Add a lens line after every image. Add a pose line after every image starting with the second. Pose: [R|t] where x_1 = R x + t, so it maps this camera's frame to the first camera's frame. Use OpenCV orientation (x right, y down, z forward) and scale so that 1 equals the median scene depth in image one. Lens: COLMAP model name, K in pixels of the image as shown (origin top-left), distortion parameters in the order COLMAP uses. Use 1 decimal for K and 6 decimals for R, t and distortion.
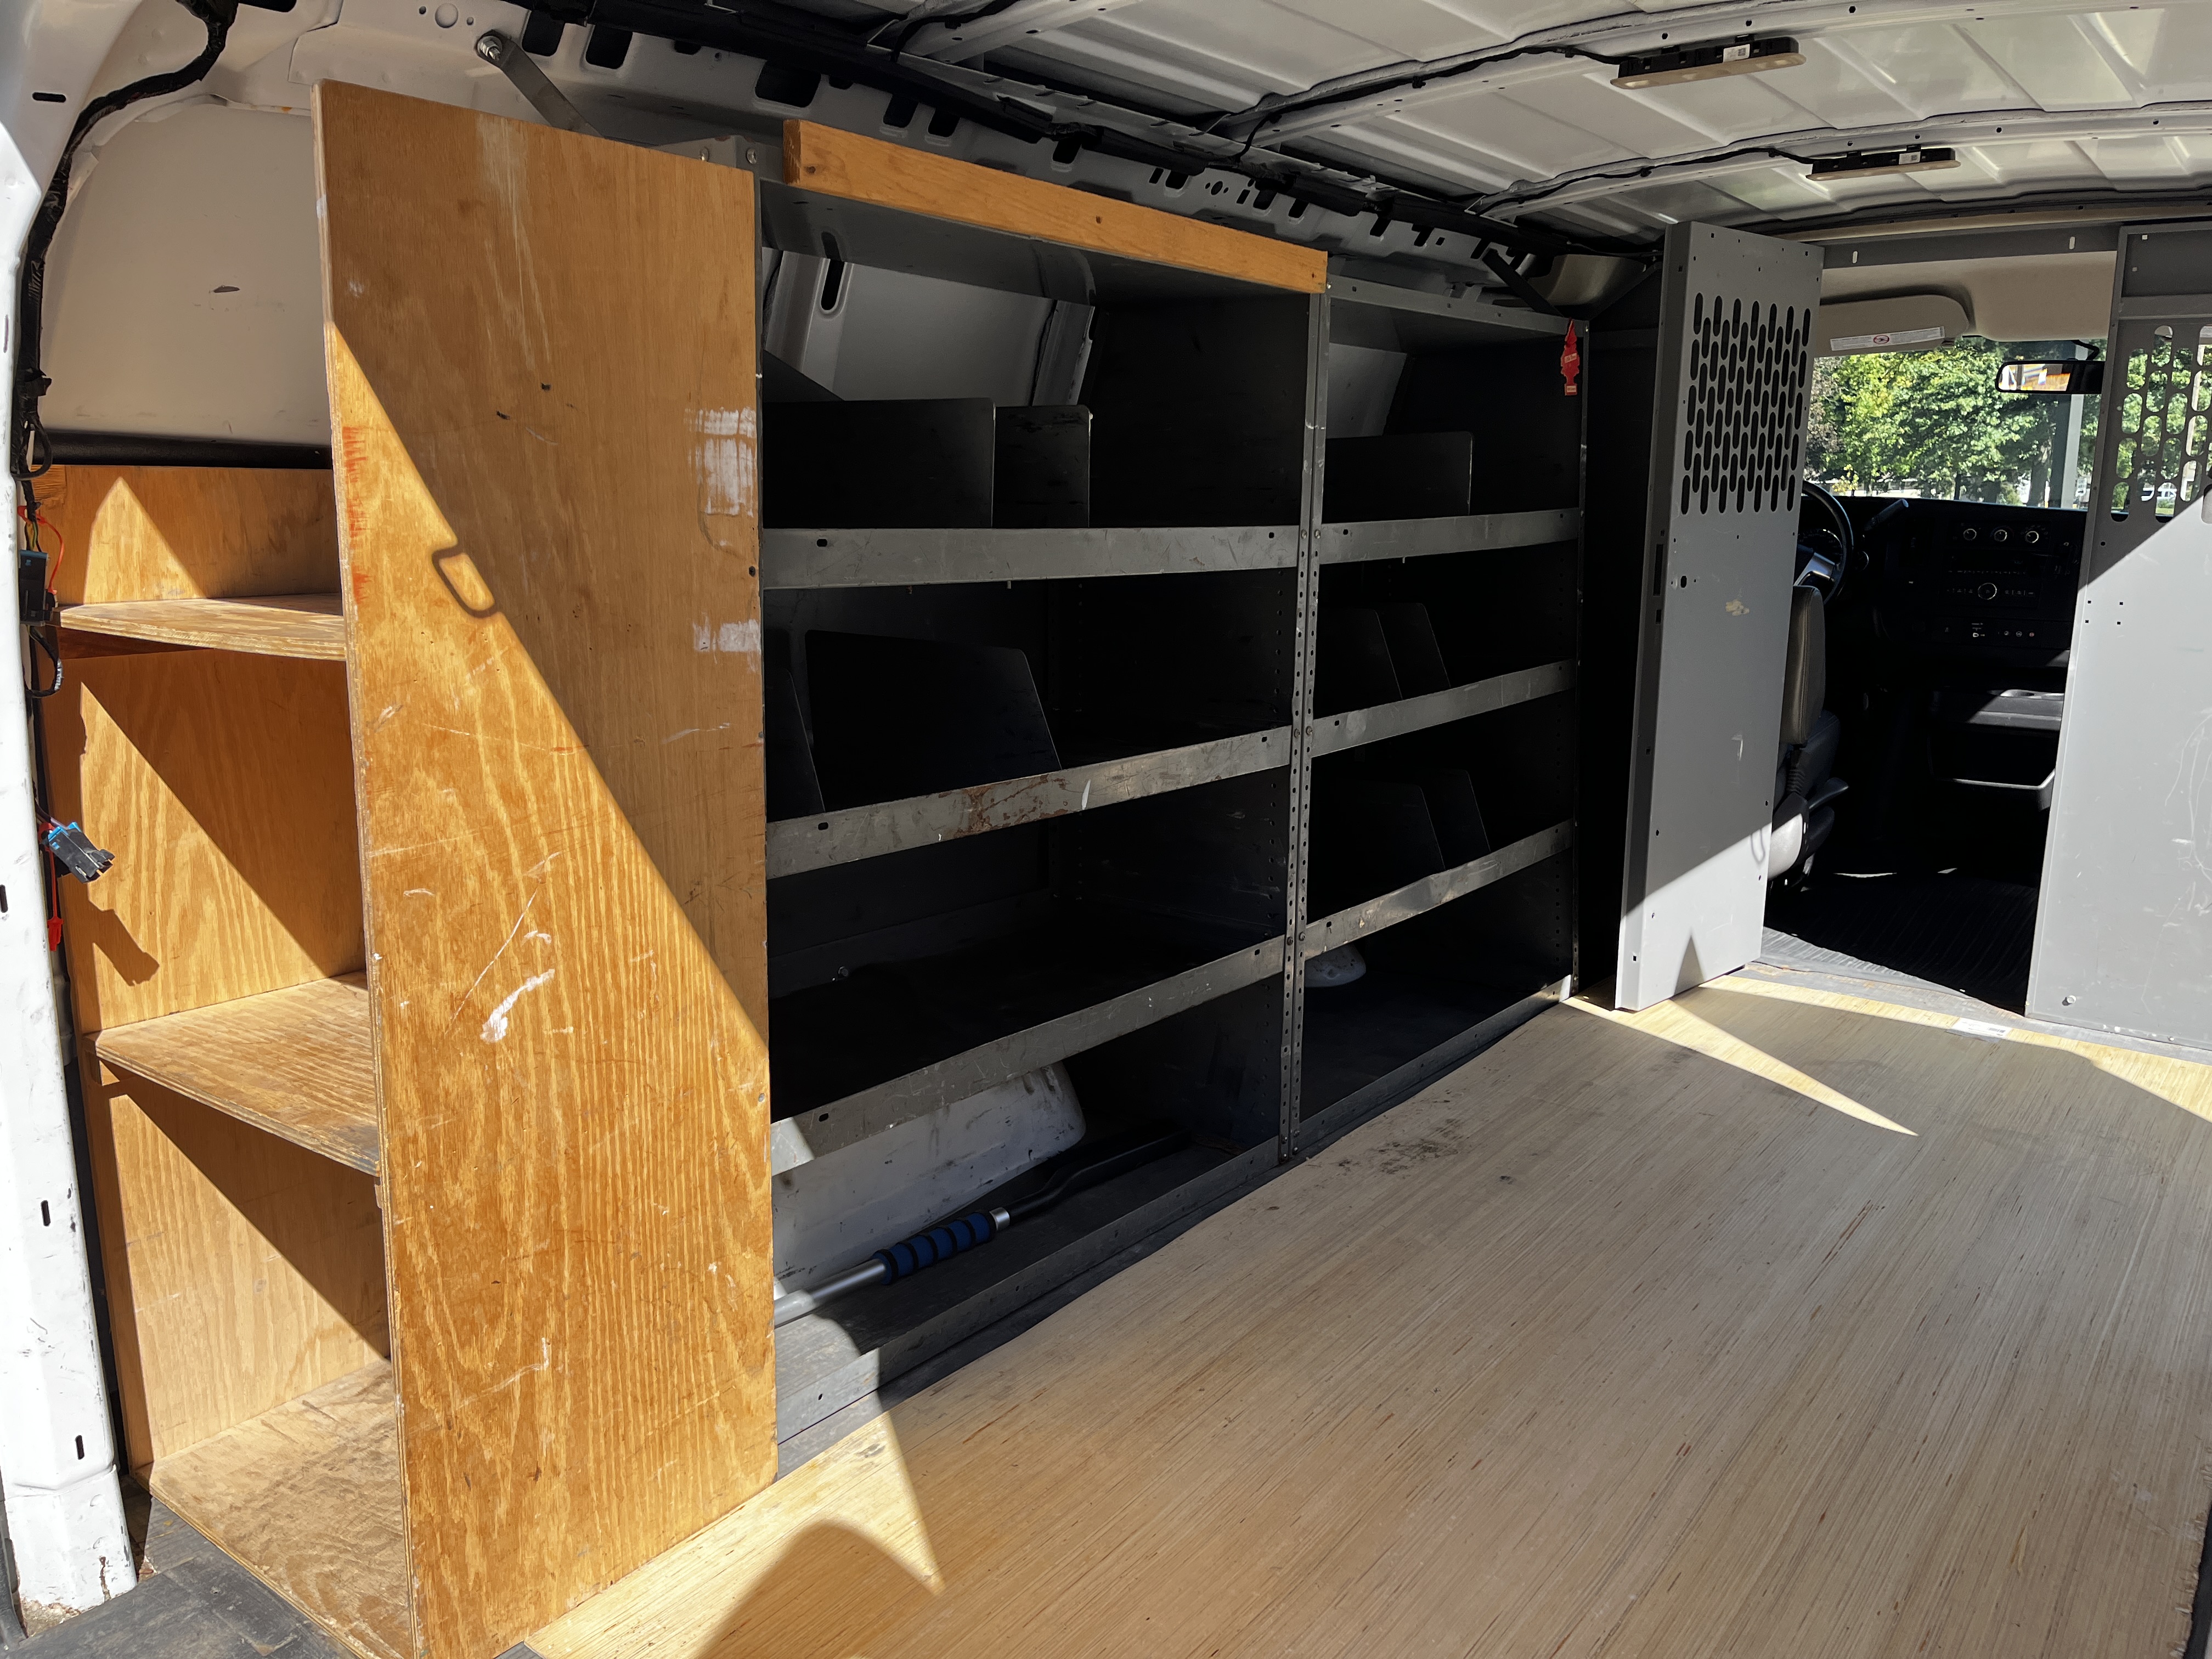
lens RADIAL K [[1678.7, 0, 1106.0], [0, 1678.7, 829.5], [0, 0, 1]] dist [0.075295, -0.098452]
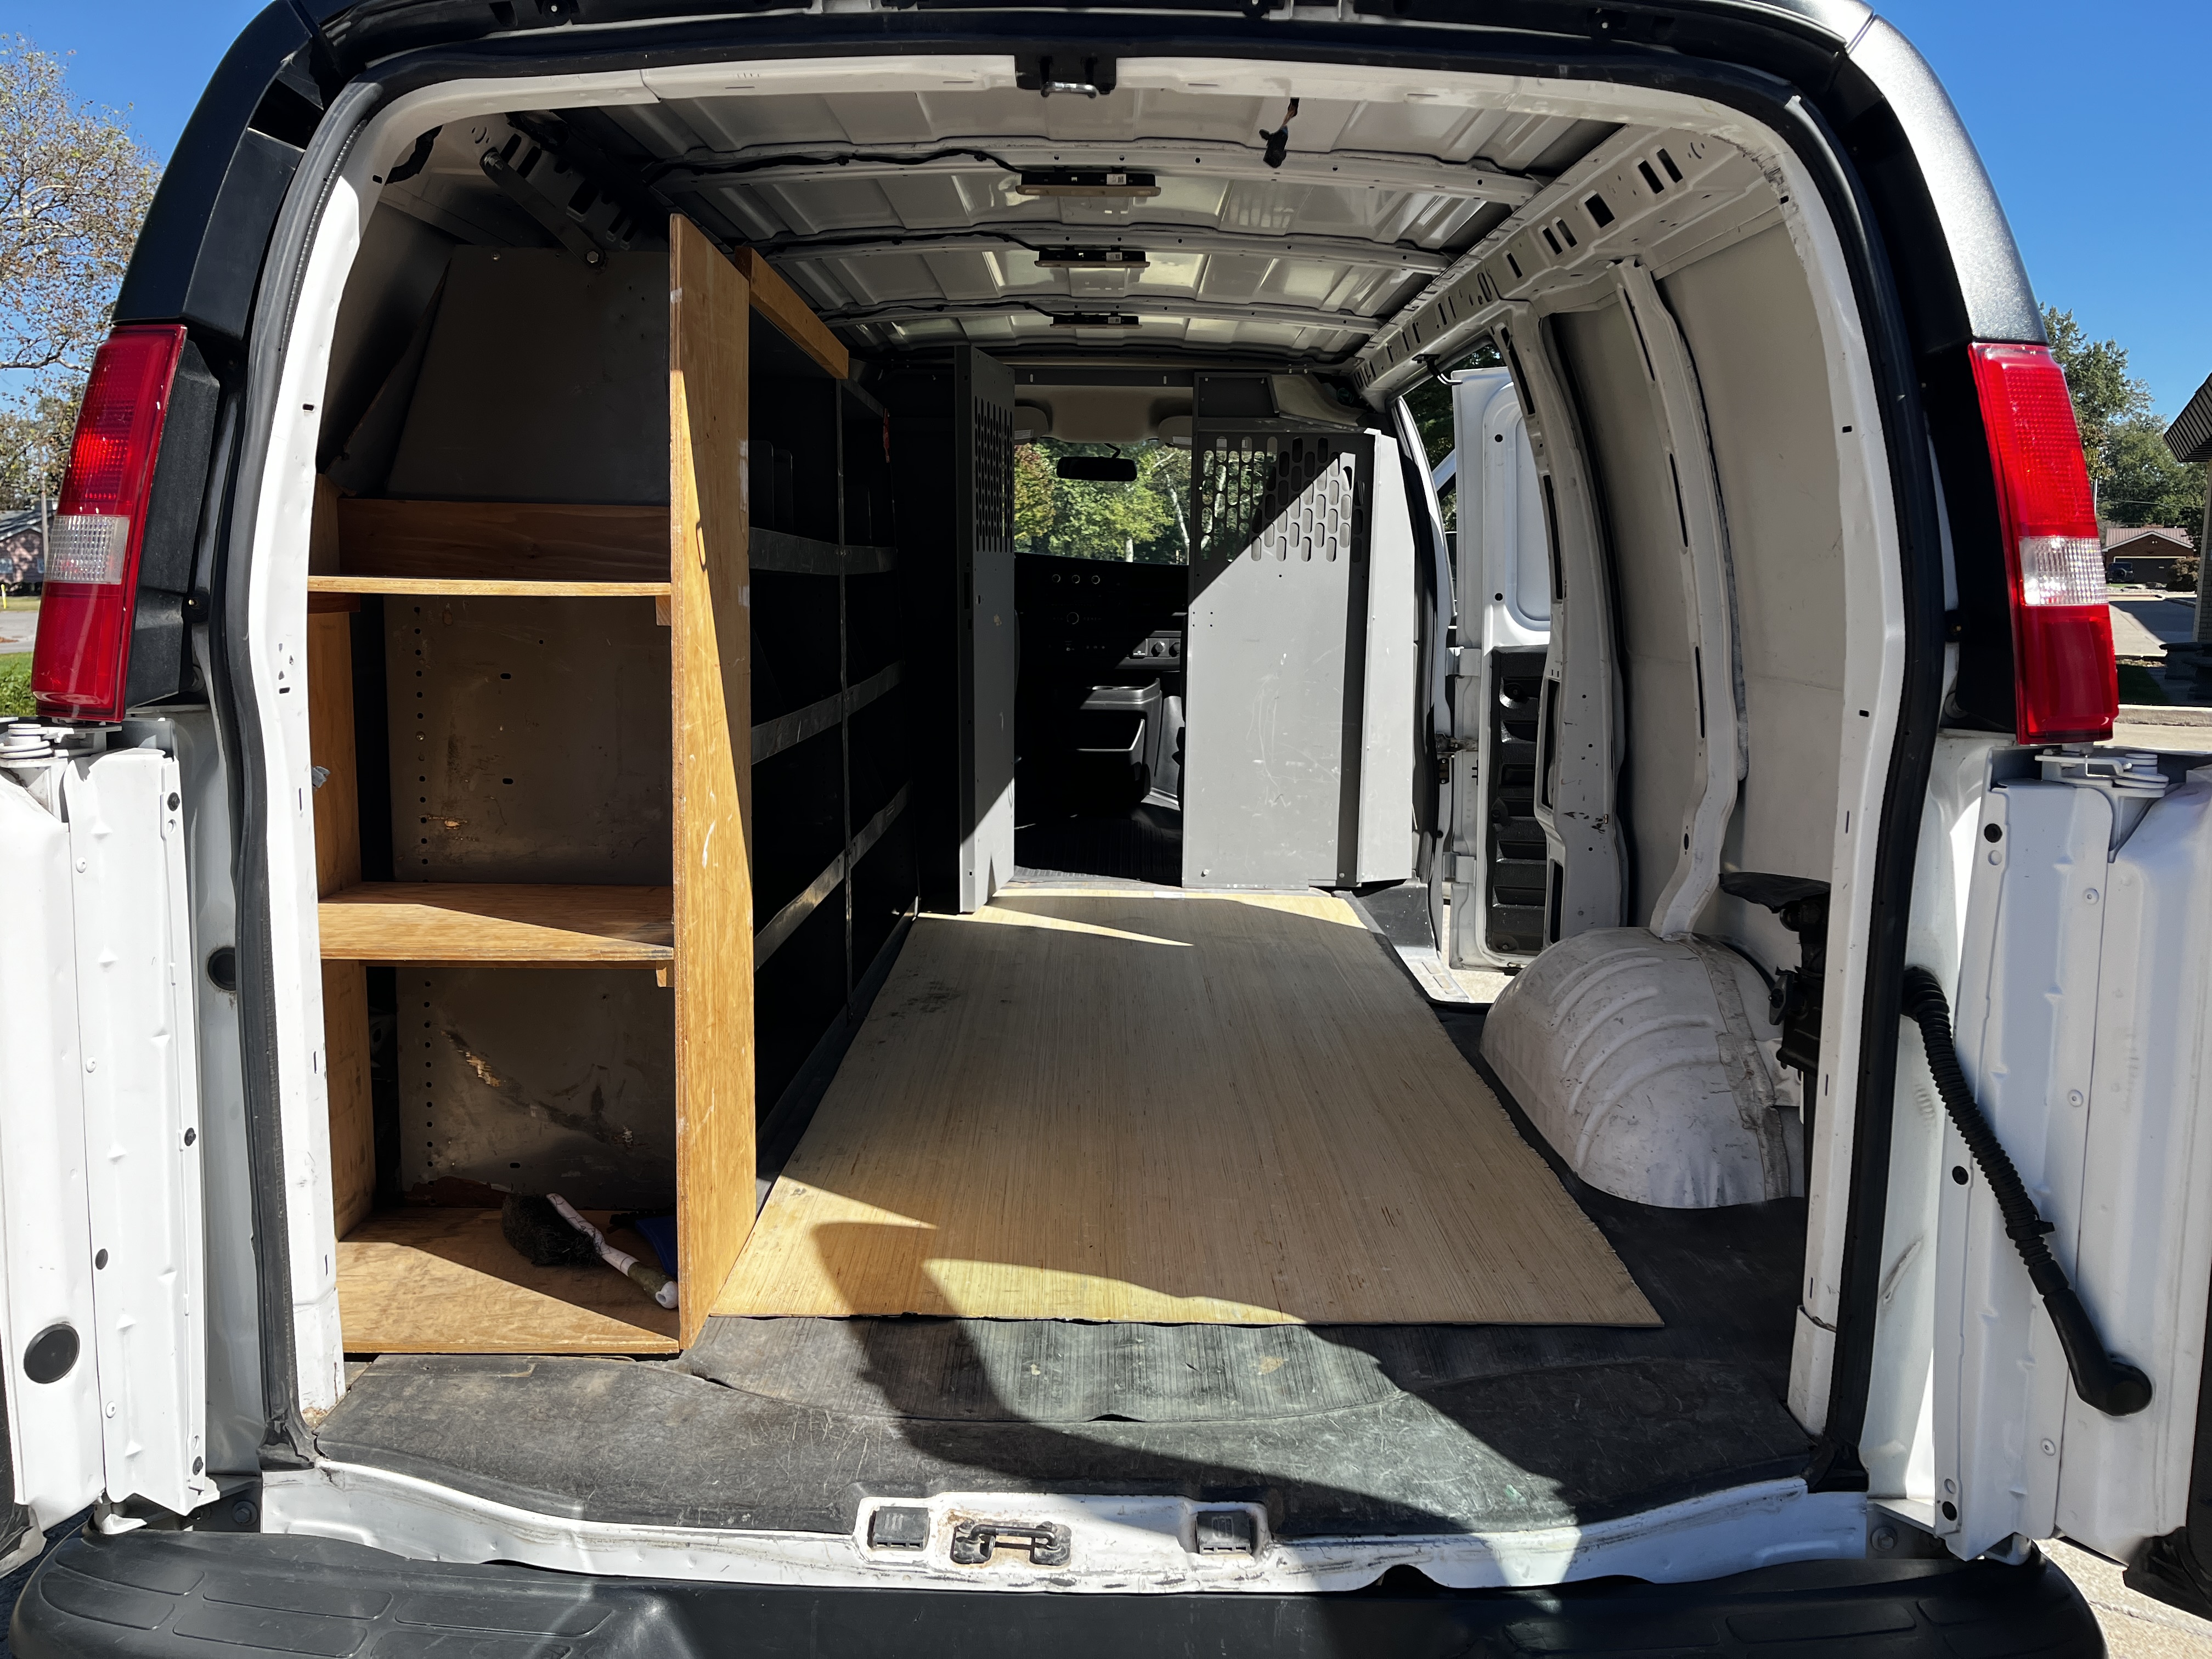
lens RADIAL K [[1678.7, 0, 1106.0], [0, 1678.7, 829.5], [0, 0, 1]] dist [0.075295, -0.098452]
pose [[0.793014, -0.089883, 0.602537, -0.453368], [0.118087, 0.992976, -0.007291, 0.068514], [-0.597649, 0.076934, 0.798058, -0.167230]]
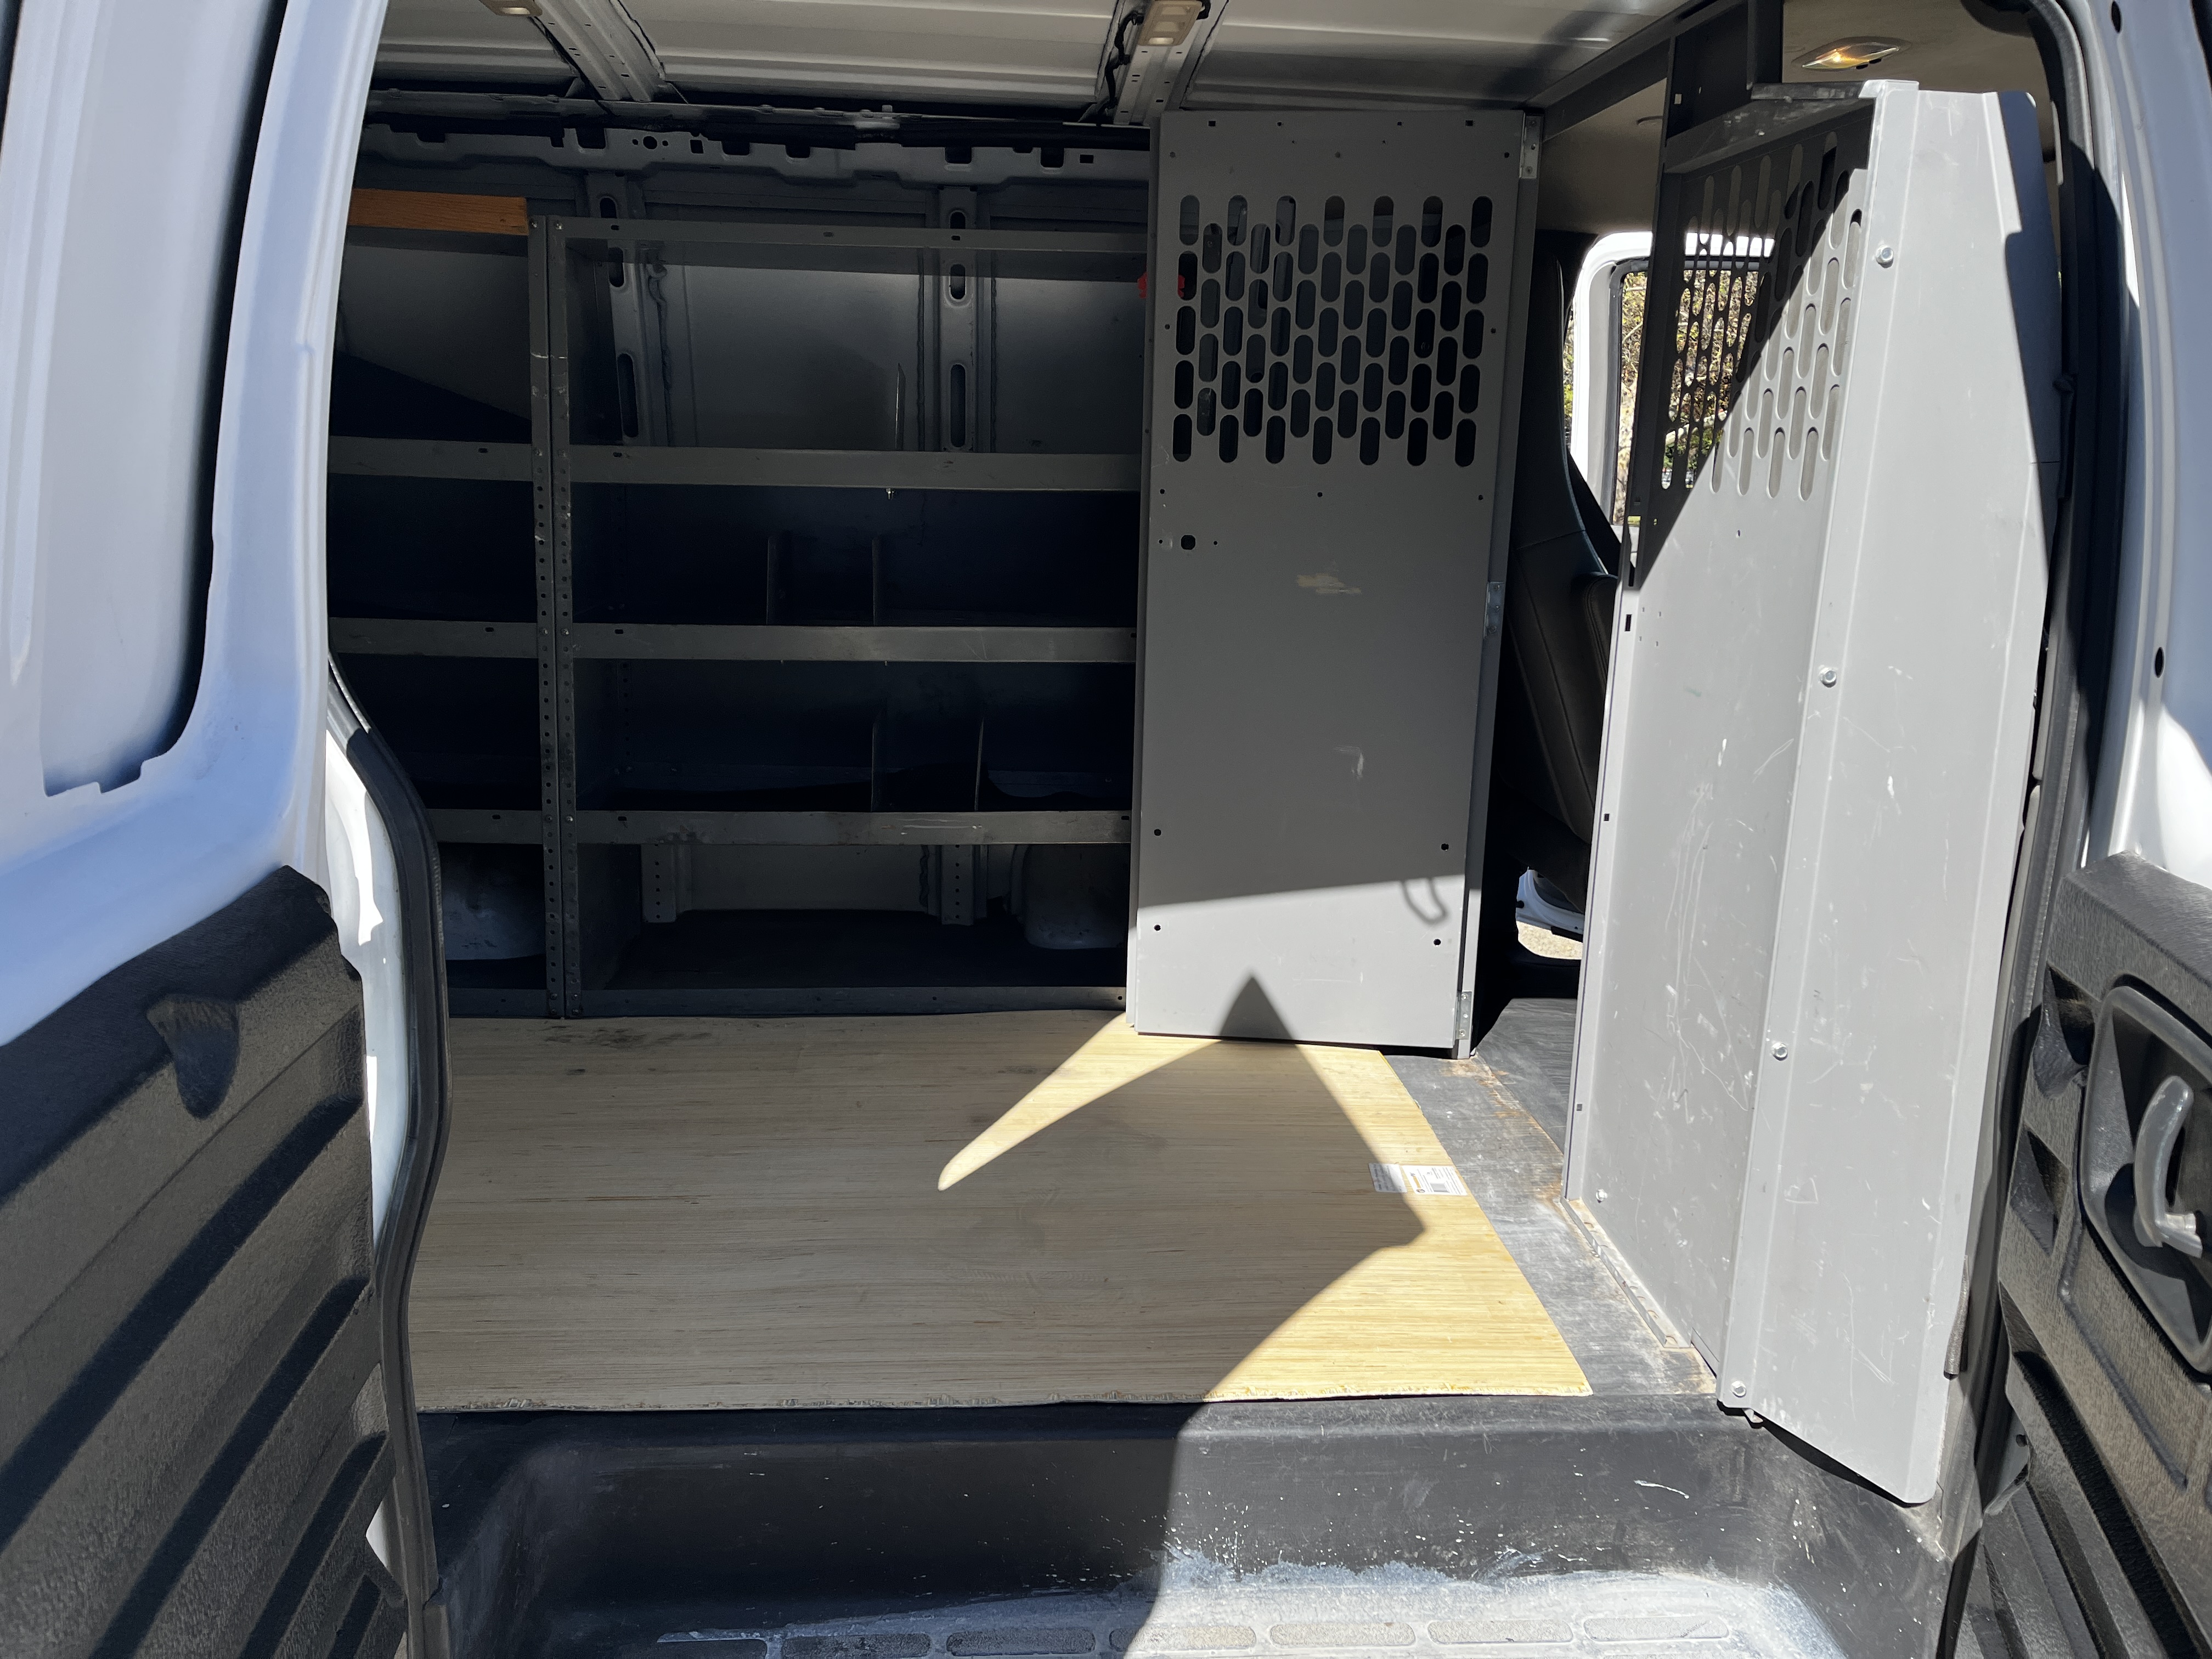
lens RADIAL K [[1678.7, 0, 1106.0], [0, 1678.7, 829.5], [0, 0, 1]] dist [0.075295, -0.098452]
pose [[0.660300, 0.183337, -0.728280, 1.007289], [-0.171748, 0.980909, 0.091218, -0.079845], [0.731100, 0.064849, 0.679182, 0.431343]]
